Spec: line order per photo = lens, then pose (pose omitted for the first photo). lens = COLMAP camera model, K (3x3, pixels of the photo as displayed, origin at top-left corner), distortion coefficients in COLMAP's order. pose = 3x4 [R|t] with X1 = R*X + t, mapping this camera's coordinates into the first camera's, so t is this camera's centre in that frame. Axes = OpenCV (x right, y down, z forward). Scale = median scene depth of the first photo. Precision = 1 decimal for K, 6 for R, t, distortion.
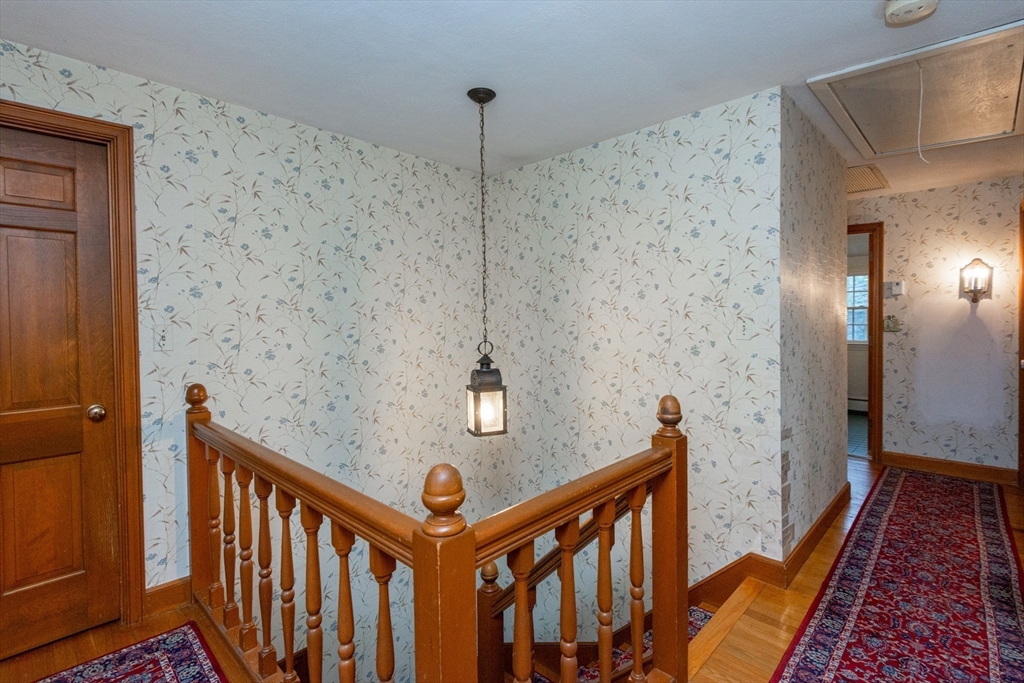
lens RADIAL K [[462.9, 0, 508.4], [0, 462.9, 331.3], [0, 0, 1]] dist [0.013423, -0.001456]
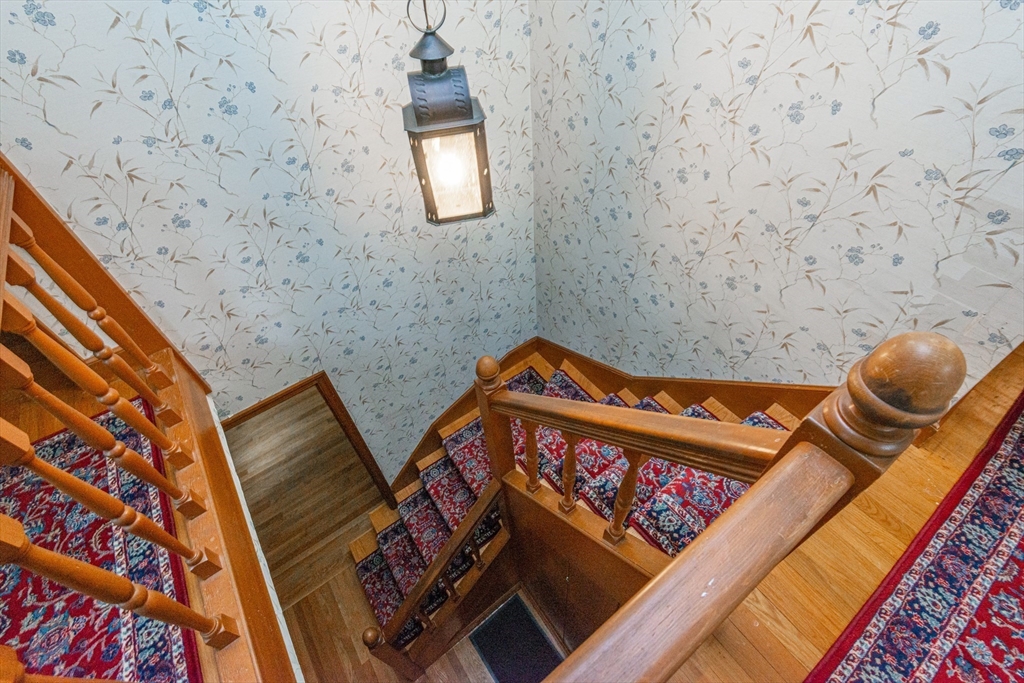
lens RADIAL K [[462.9, 0, 510.9], [0, 462.9, 334.7], [0, 0, 1]] dist [0.013423, -0.001456]
pose [[0.987106, 0.087054, -0.134325, 0.100704], [0.033660, 0.707519, 0.705893, -0.048527], [0.156488, -0.701312, 0.695466, 0.567994]]
